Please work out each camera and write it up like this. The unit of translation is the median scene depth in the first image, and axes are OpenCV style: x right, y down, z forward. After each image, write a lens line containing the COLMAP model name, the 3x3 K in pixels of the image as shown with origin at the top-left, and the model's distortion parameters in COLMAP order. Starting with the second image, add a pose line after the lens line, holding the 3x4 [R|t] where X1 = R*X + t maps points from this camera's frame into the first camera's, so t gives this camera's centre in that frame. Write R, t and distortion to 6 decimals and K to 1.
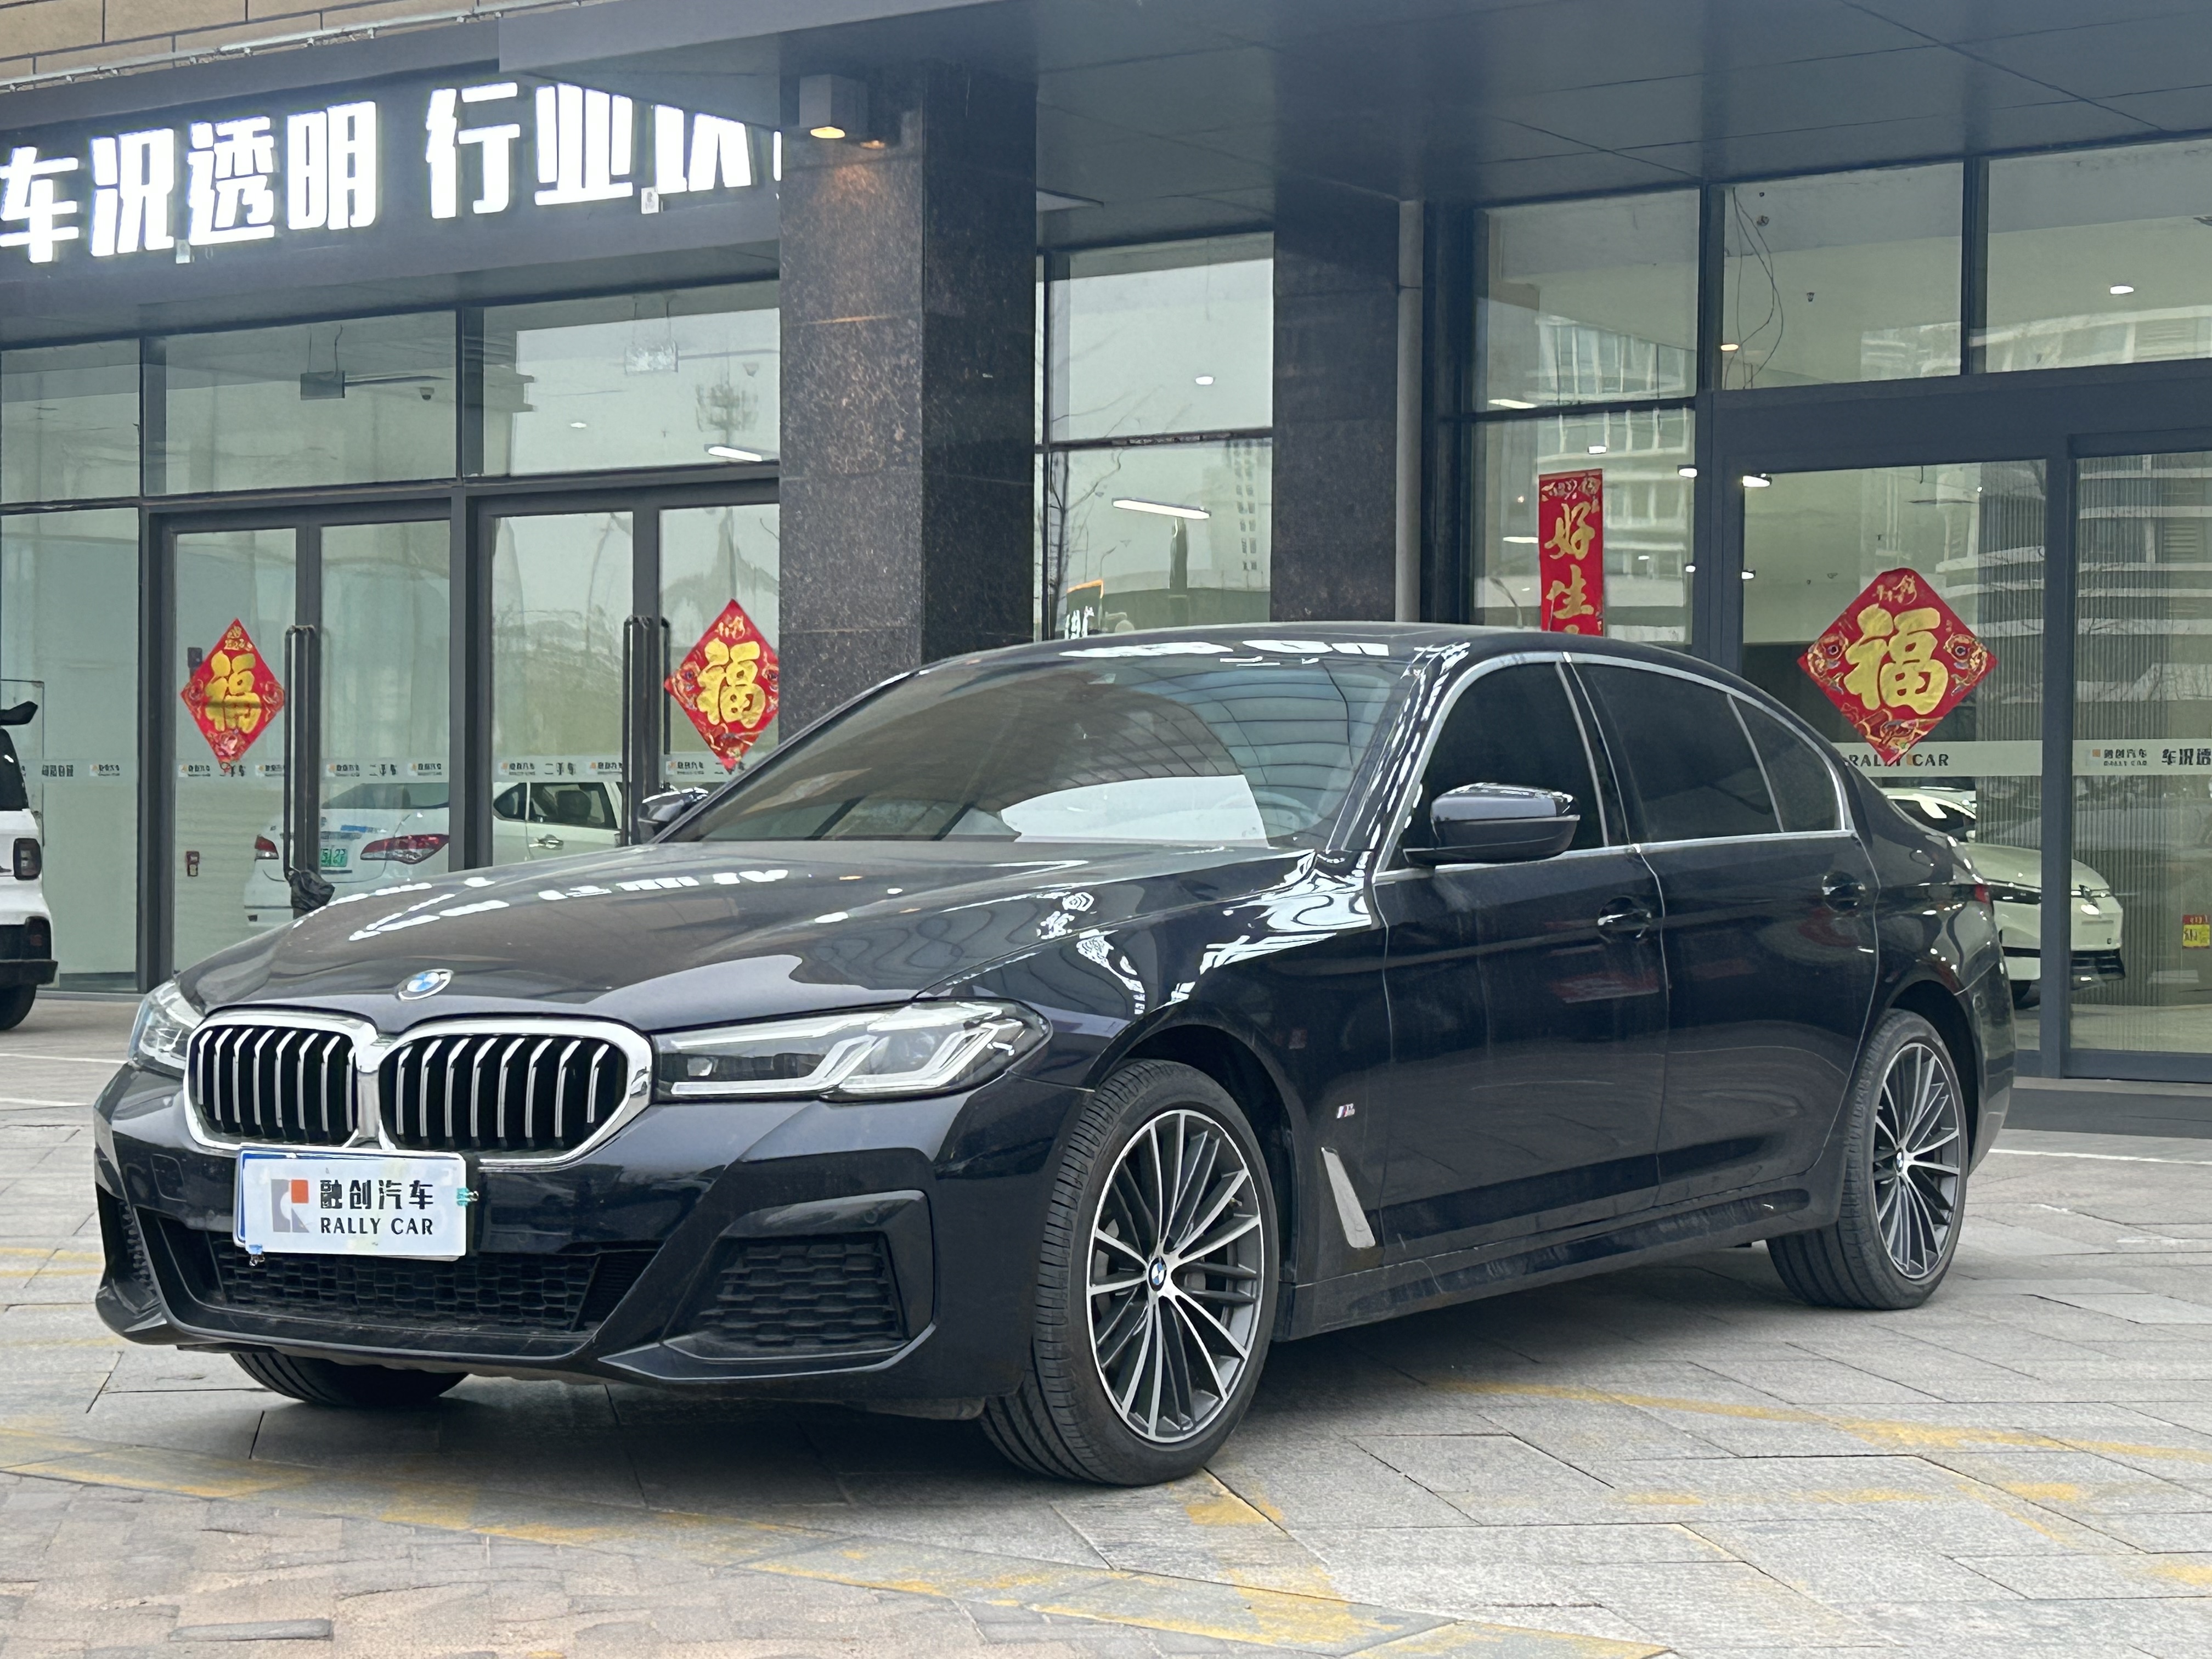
lens RADIAL K [[4169.5, 0, 1106.8], [0, 4169.5, 831.7], [0, 0, 1]] dist [-0.041203, -0.119564]
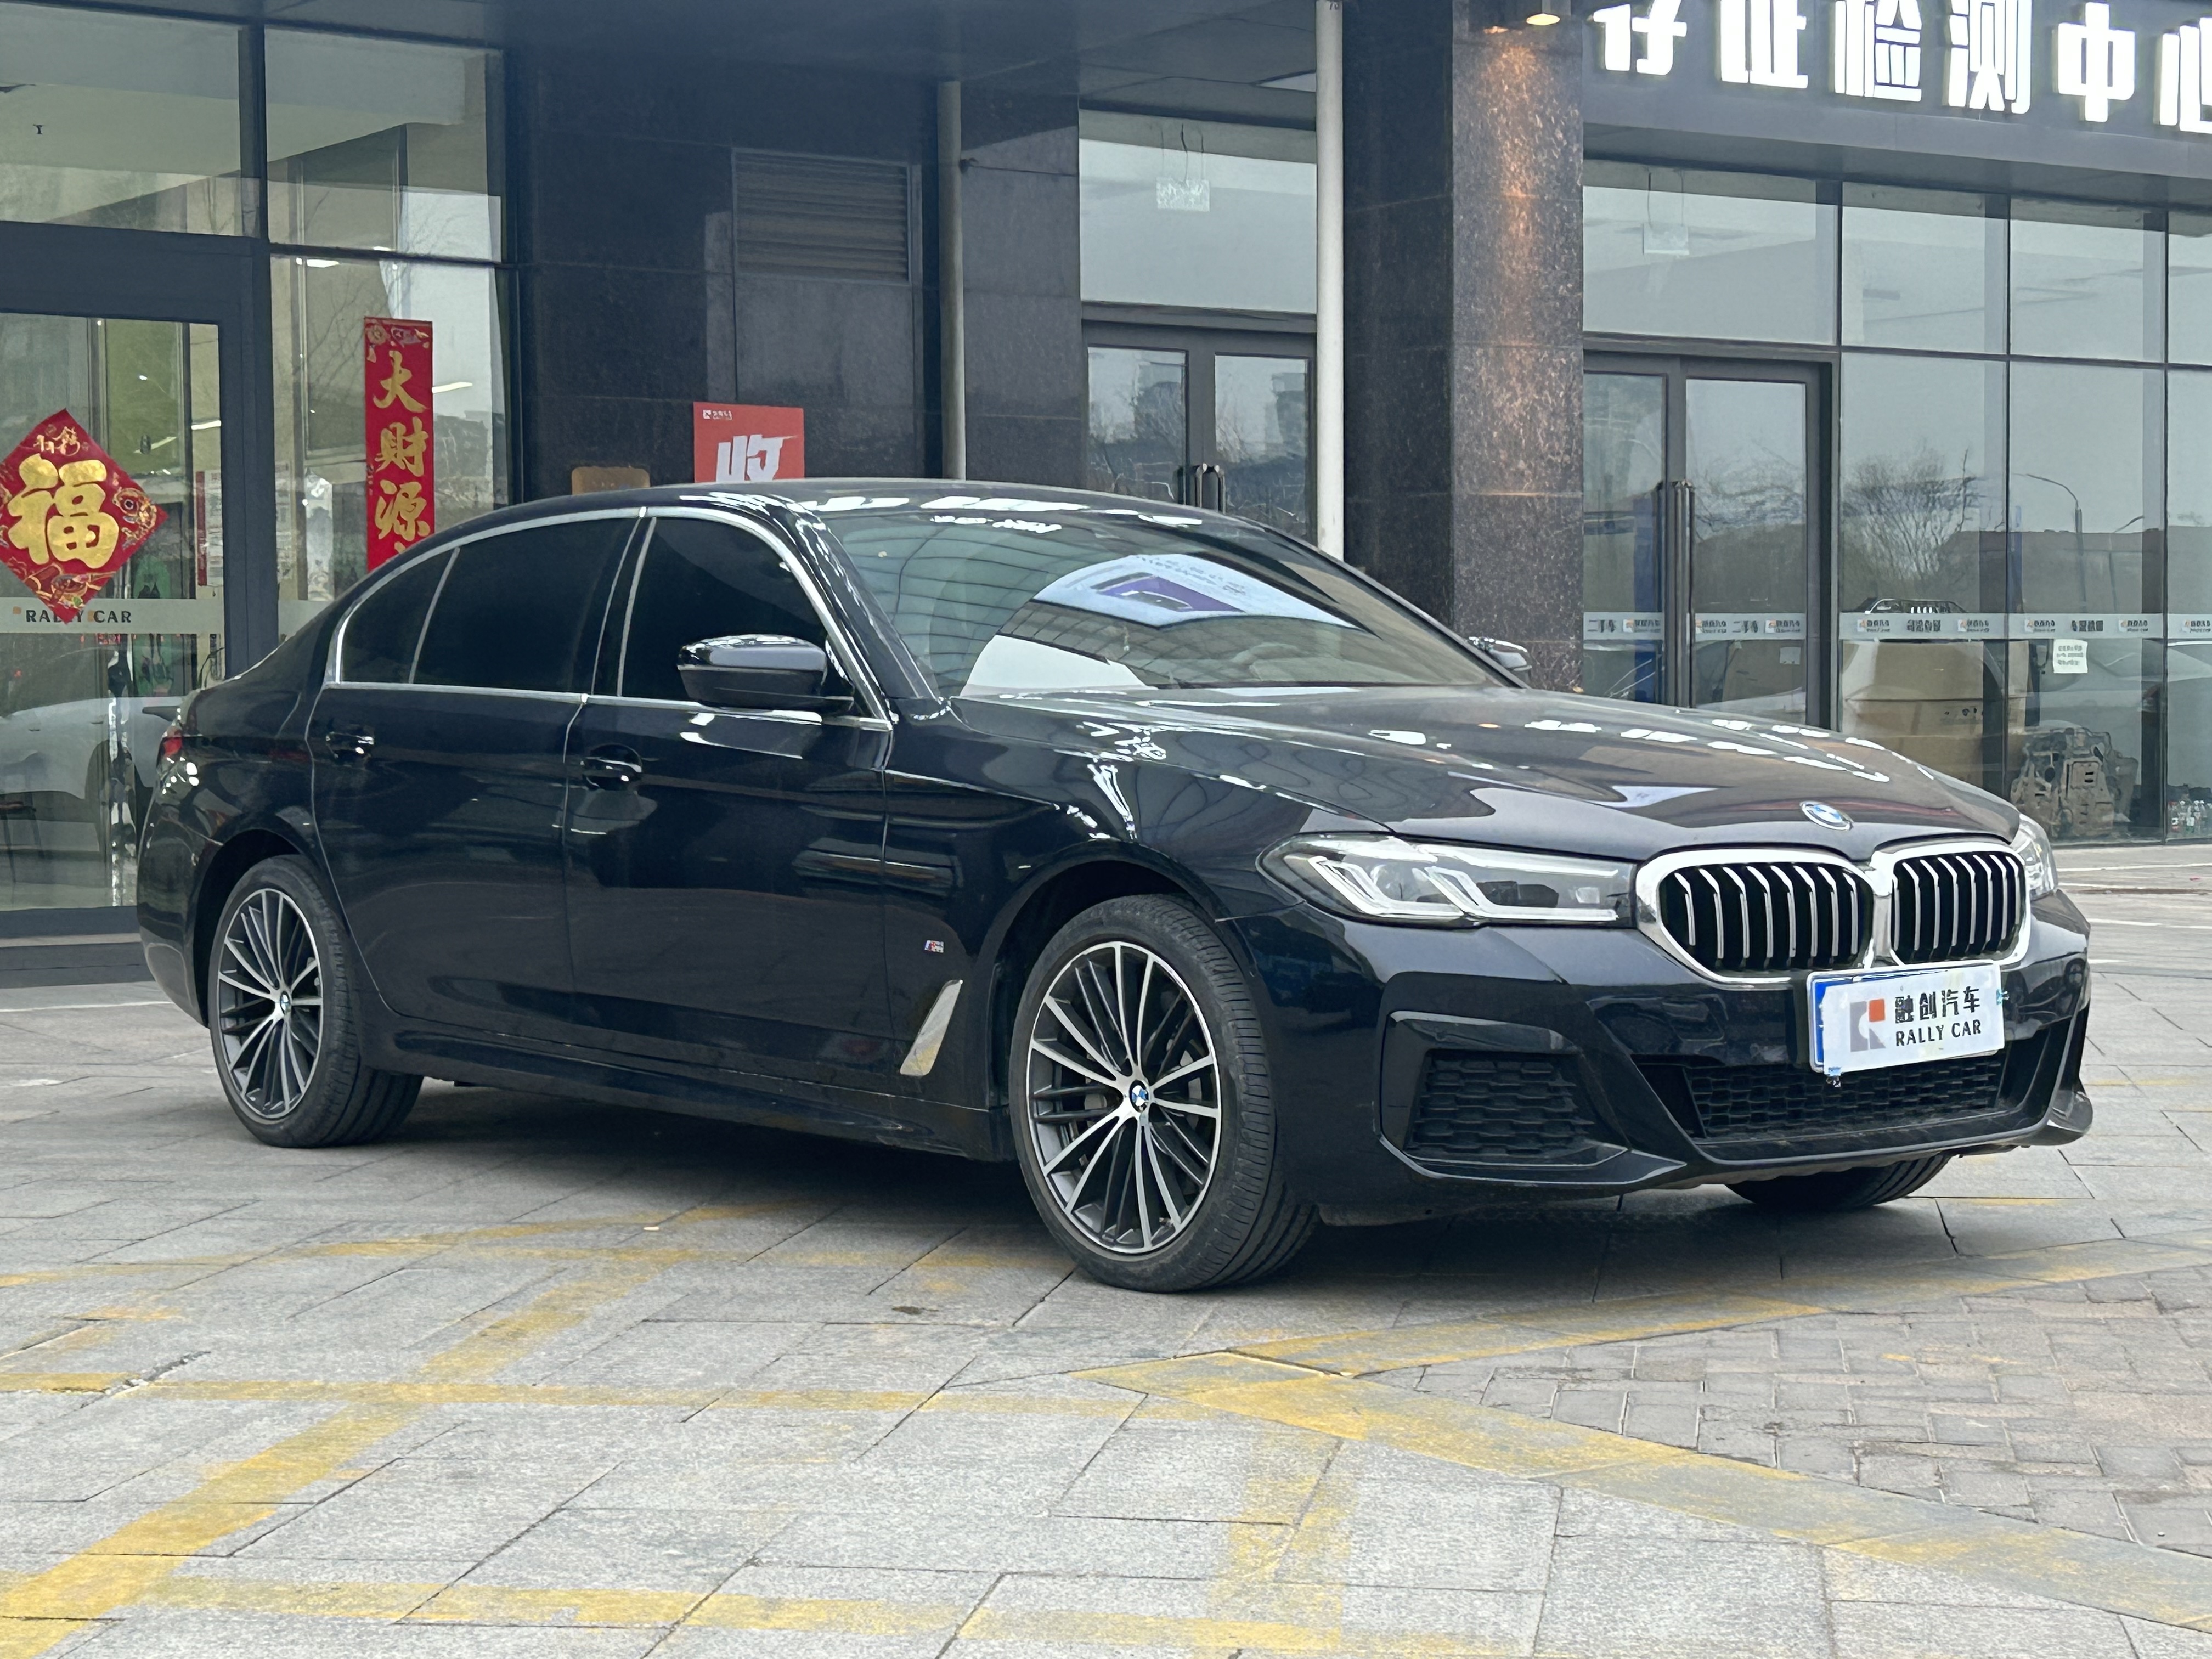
lens RADIAL K [[4369.1, 0, 1106.0], [0, 4369.1, 829.5], [0, 0, 1]] dist [0.030684, -3.444371]
pose [[0.342721, -0.035101, 0.938781, -1.312299], [0.005700, 0.999361, 0.035285, -0.001235], [-0.939420, -0.006741, 0.342702, 0.798184]]
